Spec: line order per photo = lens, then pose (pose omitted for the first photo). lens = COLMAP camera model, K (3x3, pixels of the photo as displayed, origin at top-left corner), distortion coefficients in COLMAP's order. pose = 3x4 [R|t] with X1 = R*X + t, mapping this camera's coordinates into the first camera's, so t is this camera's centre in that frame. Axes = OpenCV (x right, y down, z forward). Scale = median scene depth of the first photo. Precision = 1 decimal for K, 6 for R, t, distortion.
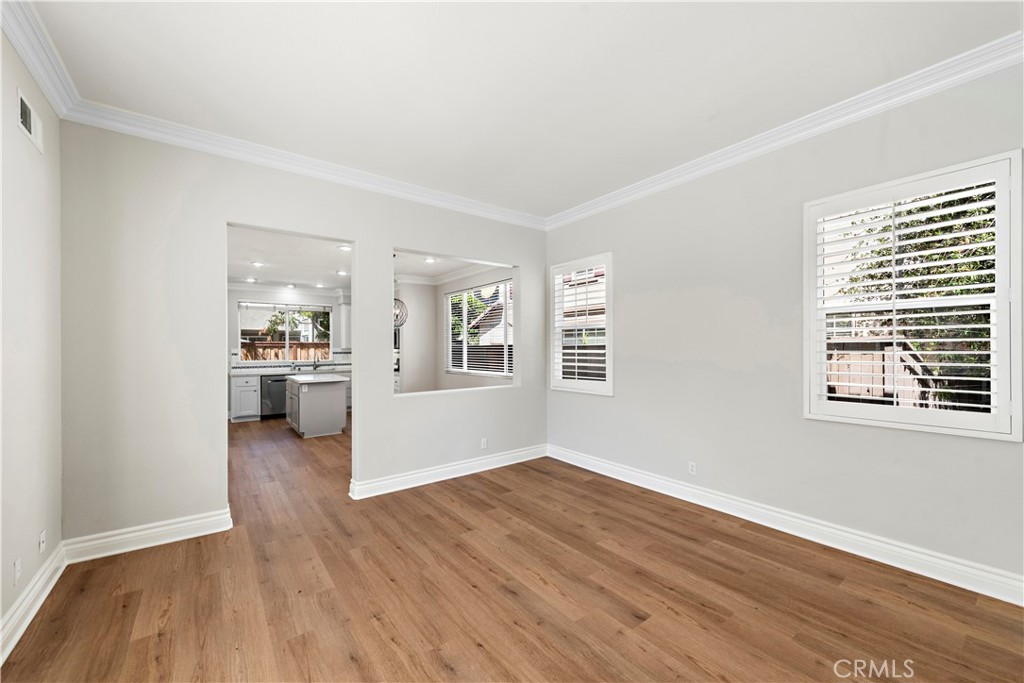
lens RADIAL K [[404.5, 0, 520.8], [0, 404.5, 347.1], [0, 0, 1]] dist [0.012653, -0.001646]
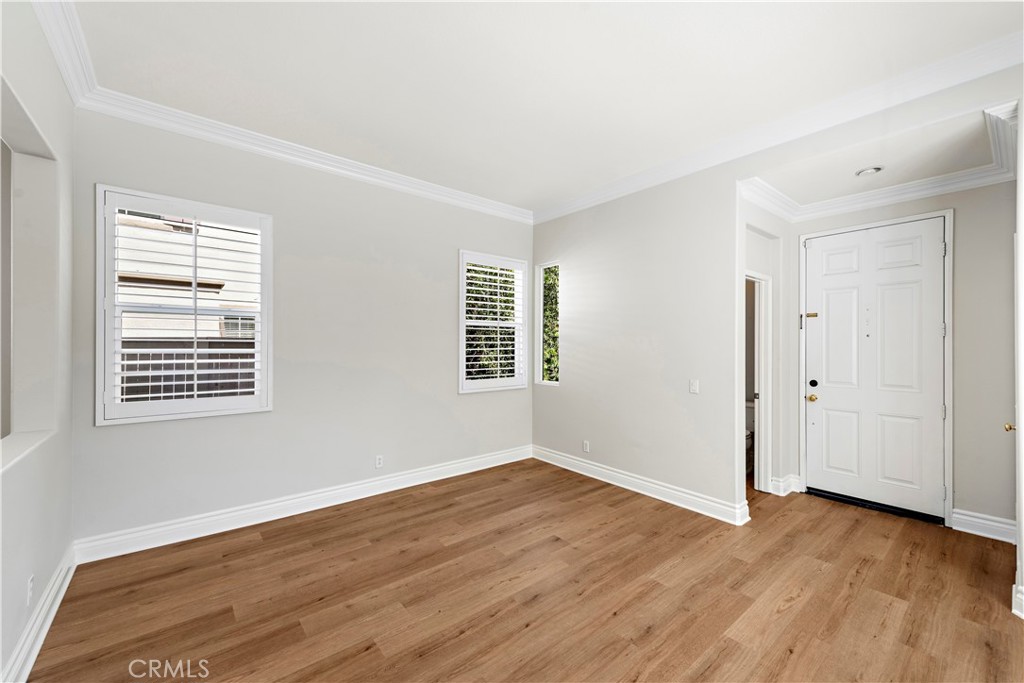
lens RADIAL K [[404.5, 0, 512.1], [0, 404.5, 343.5], [0, 0, 1]] dist [0.012653, -0.001646]
pose [[-0.031934, 0.007149, 0.999464, -0.720395], [-0.007077, 0.999948, -0.007378, 0.000230], [-0.999465, -0.007309, -0.031881, 0.785650]]
